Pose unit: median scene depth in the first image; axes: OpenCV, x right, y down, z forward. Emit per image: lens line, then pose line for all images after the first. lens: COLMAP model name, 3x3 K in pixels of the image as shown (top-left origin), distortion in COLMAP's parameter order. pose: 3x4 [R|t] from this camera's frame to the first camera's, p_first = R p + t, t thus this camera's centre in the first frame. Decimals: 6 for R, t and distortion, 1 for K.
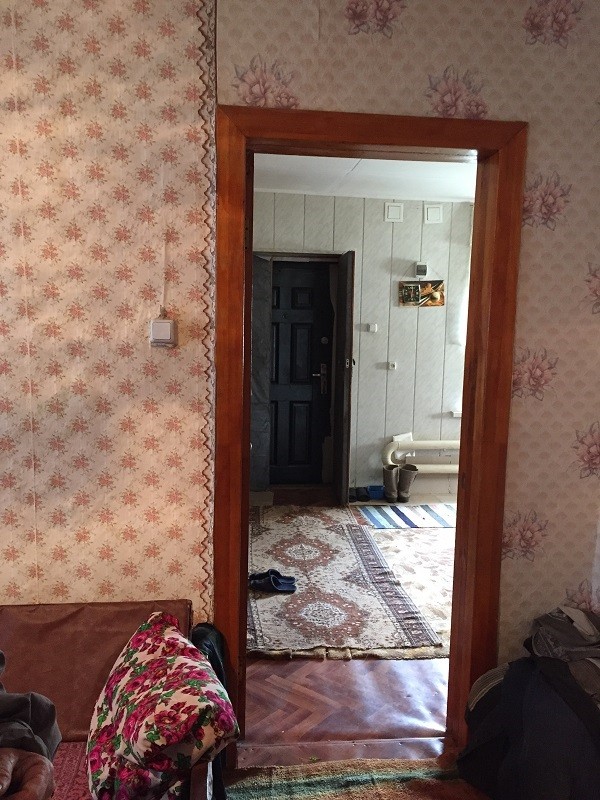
lens RADIAL K [[679.9, 0, 300.9], [0, 679.9, 397.0], [0, 0, 1]] dist [0.082114, -0.110233]
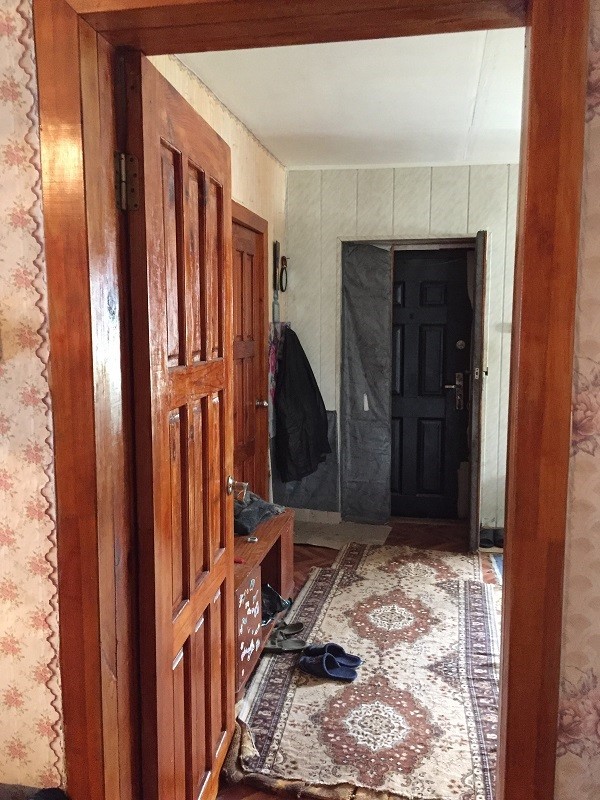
lens RADIAL K [[679.9, 0, 301.8], [0, 679.9, 397.1], [0, 0, 1]] dist [0.082114, -0.110233]
pose [[0.955055, 0.011155, -0.296220, 0.153300], [-0.013017, 0.999906, -0.004313, -0.022066], [0.296144, 0.007975, 0.955110, 0.253234]]
